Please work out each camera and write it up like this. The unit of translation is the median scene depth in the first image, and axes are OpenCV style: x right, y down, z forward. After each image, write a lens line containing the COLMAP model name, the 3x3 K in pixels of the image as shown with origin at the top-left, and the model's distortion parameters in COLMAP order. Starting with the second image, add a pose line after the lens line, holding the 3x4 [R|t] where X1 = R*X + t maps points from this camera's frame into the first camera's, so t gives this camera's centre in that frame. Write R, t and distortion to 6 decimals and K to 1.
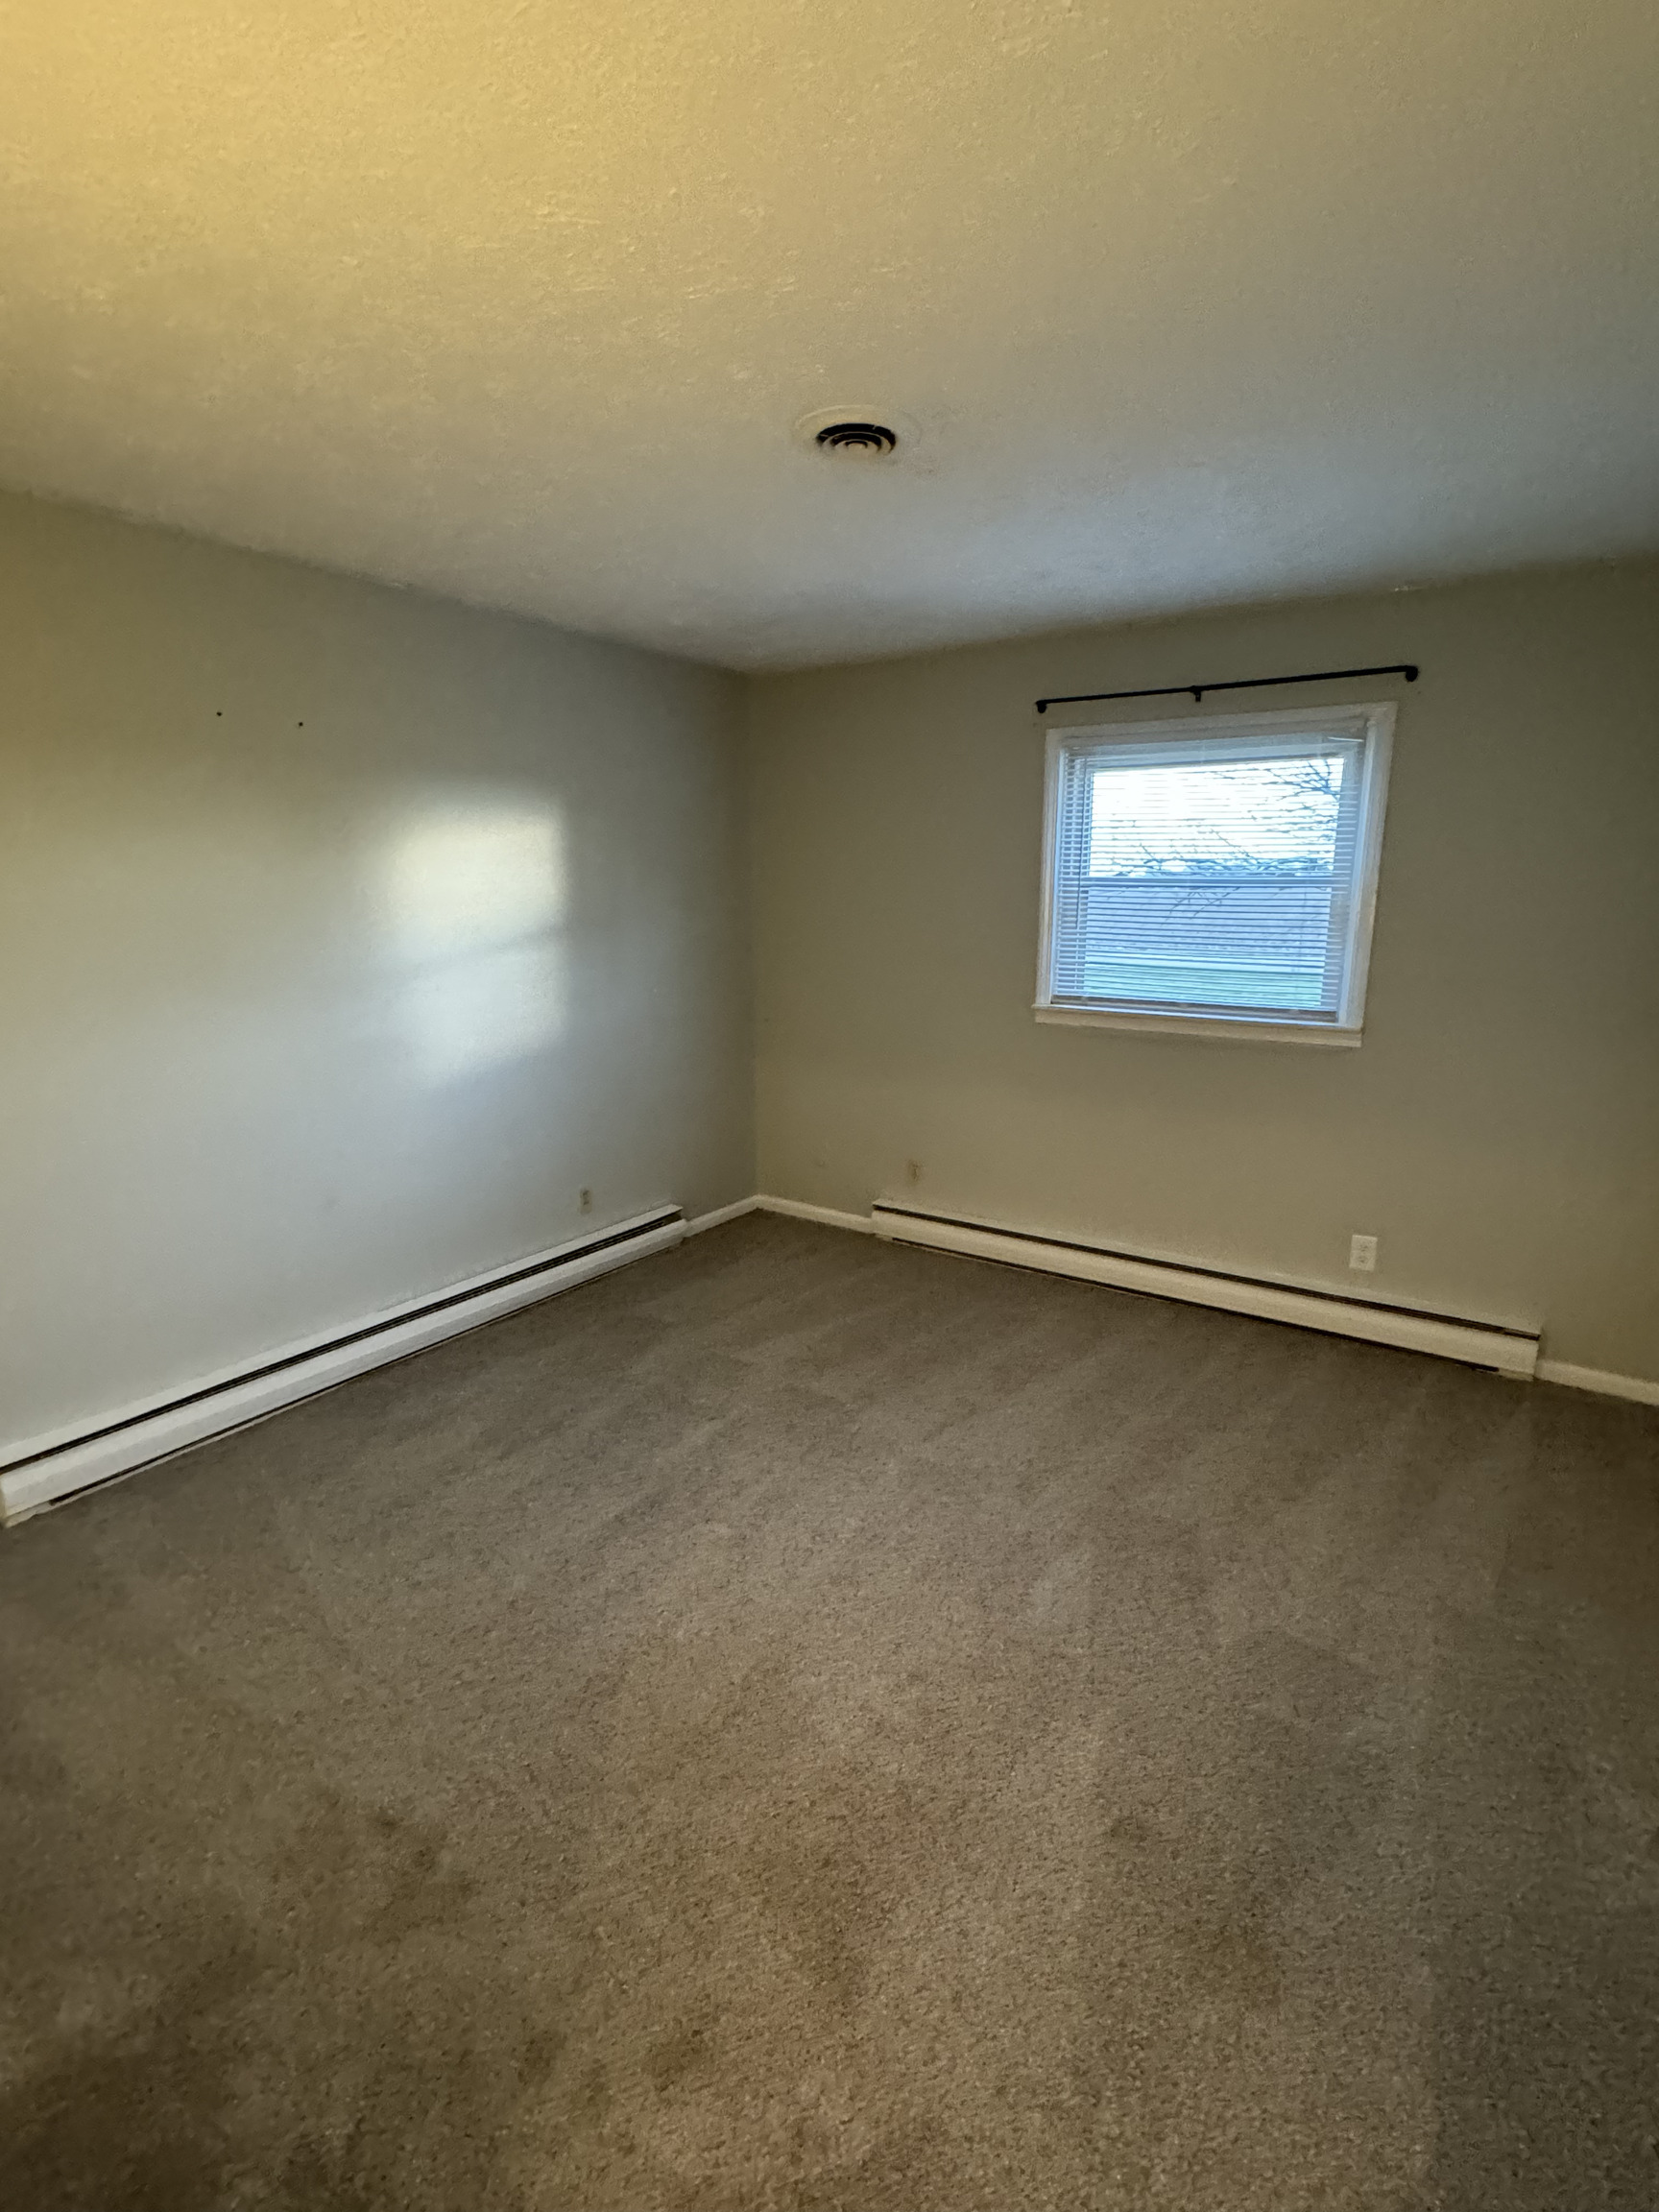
lens RADIAL K [[1039.8, 0, 829.5], [0, 1039.8, 1106.0], [0, 0, 1]] dist [0.001074, -0.000190]
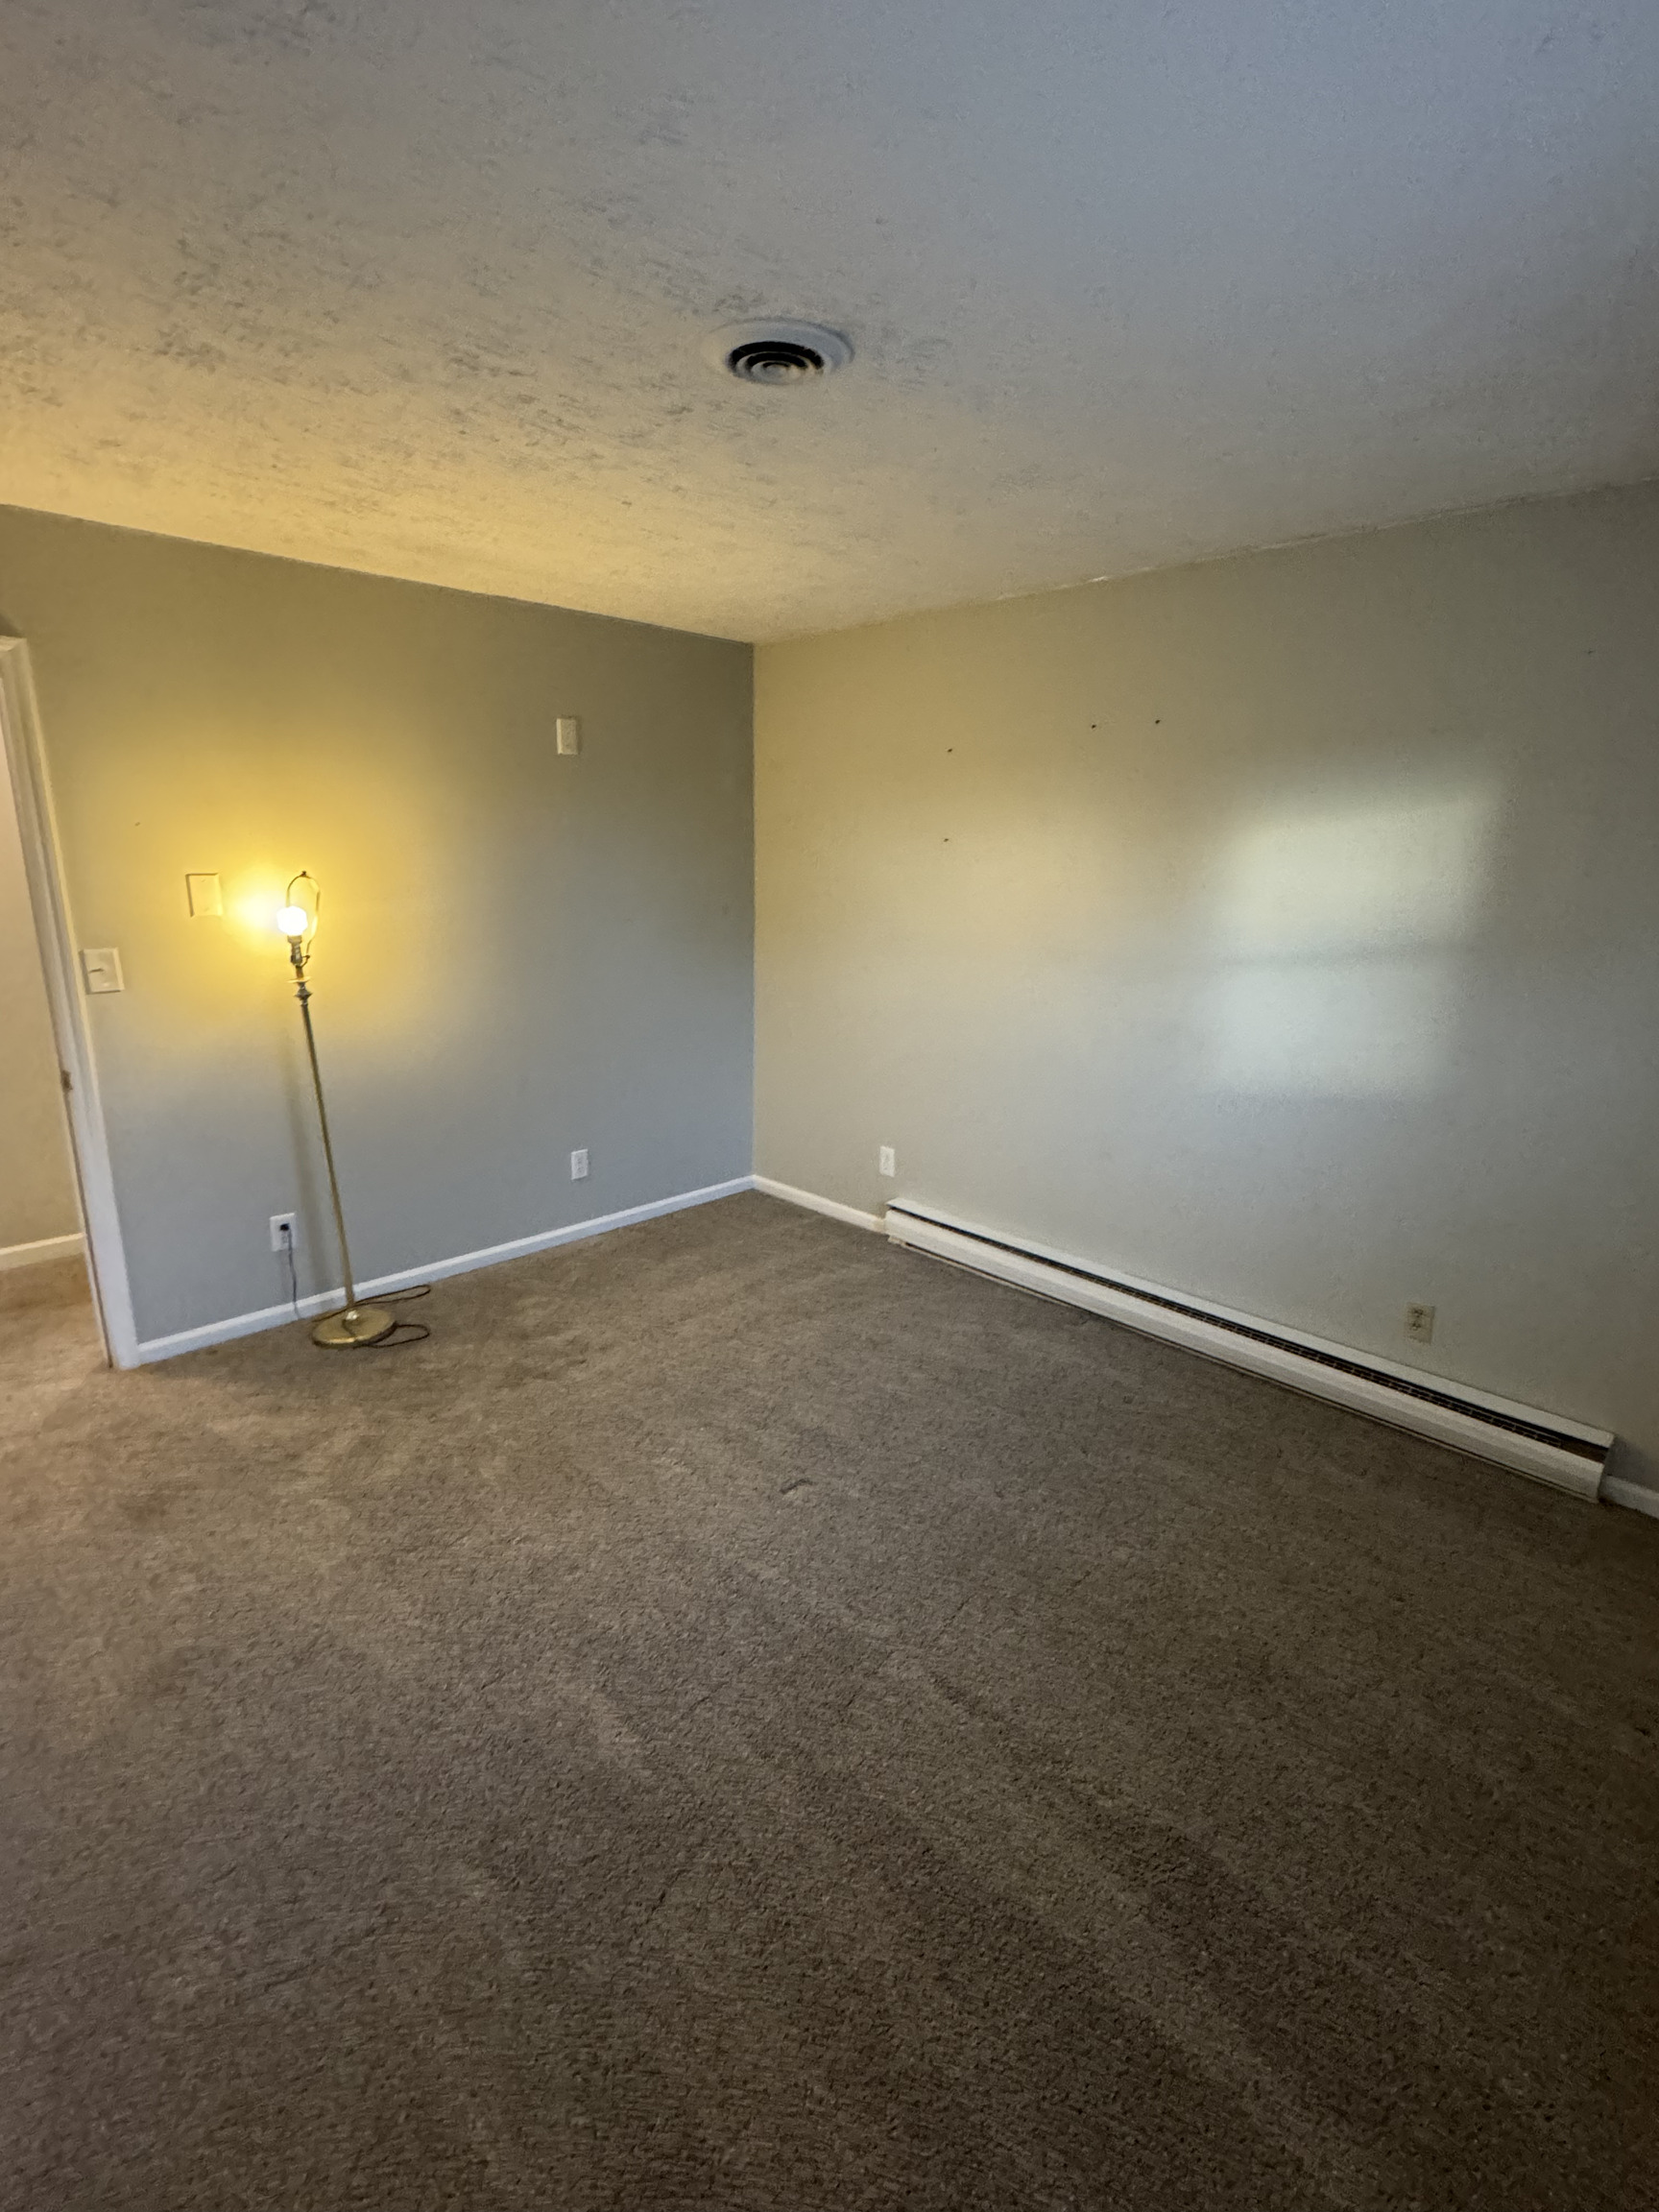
lens RADIAL K [[1039.8, 0, 829.5], [0, 1039.8, 1106.0], [0, 0, 1]] dist [0.001074, -0.000190]
pose [[-0.203049, 0.237017, -0.950049, 0.571505], [-0.215703, 0.935598, 0.279513, -0.186703], [0.955114, 0.261684, -0.138847, 0.772301]]
